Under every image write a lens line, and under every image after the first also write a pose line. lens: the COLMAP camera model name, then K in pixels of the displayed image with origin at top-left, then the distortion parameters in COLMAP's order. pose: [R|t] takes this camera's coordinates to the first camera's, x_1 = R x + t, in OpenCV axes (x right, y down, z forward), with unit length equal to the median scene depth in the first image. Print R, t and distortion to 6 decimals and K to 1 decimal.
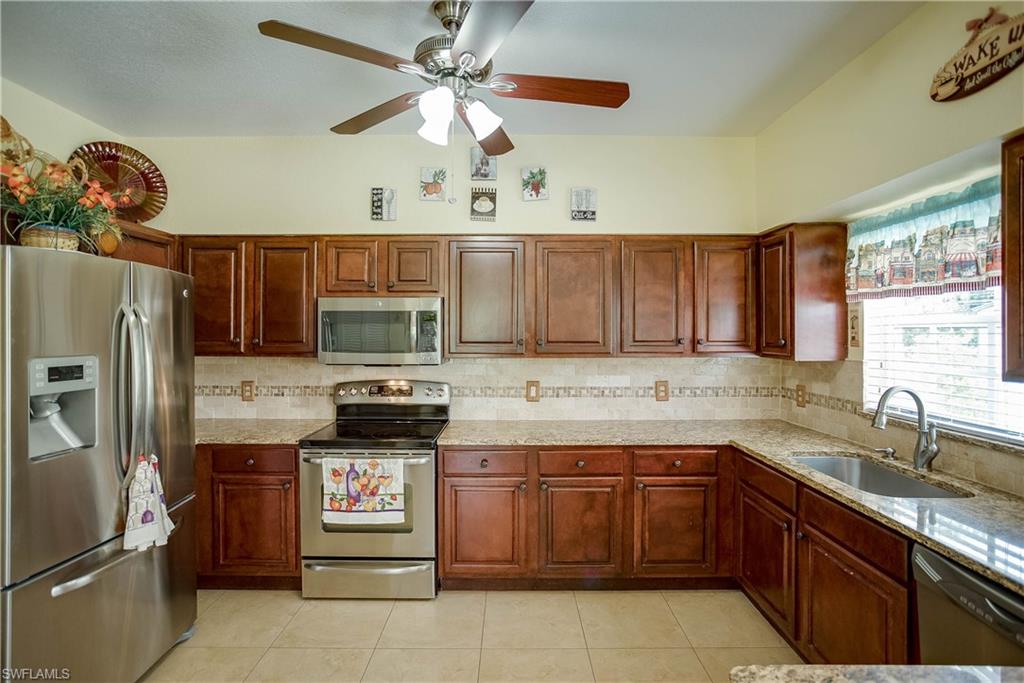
lens RADIAL K [[497.1, 0, 509.4], [0, 497.1, 334.0], [0, 0, 1]] dist [-0.033670, 0.005989]
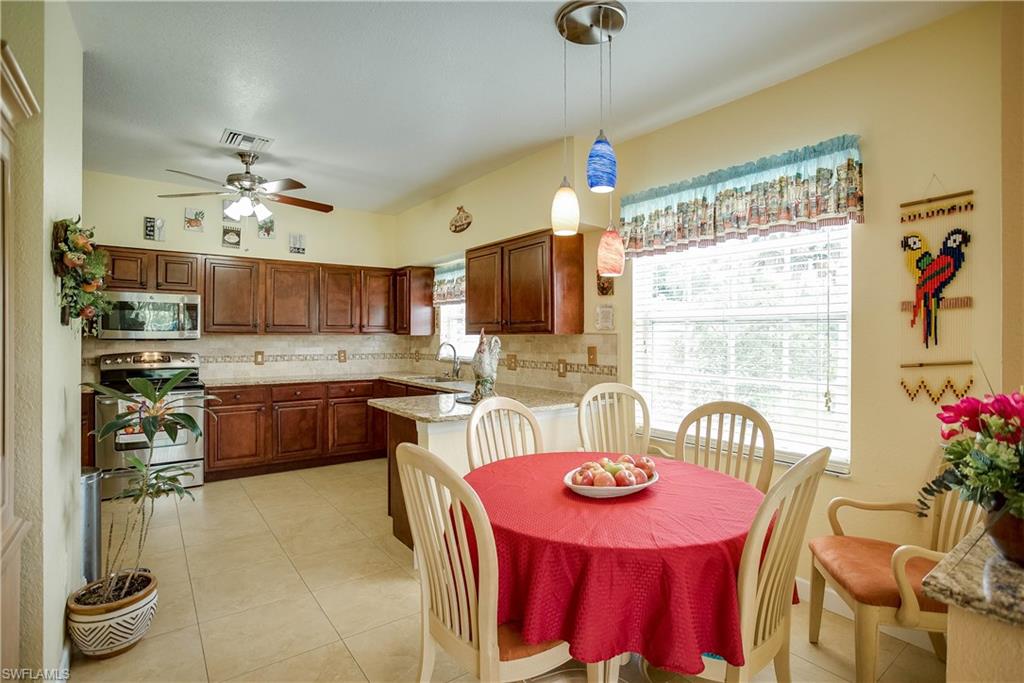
lens RADIAL K [[525.8, 0, 508.3], [0, 525.8, 336.7], [0, 0, 1]] dist [-0.021249, 0.000424]
pose [[0.810127, 0.001516, 0.586252, -0.315206], [0.001798, 0.999986, -0.005070, 0.065819], [-0.586251, 0.005162, 0.810113, -0.870197]]
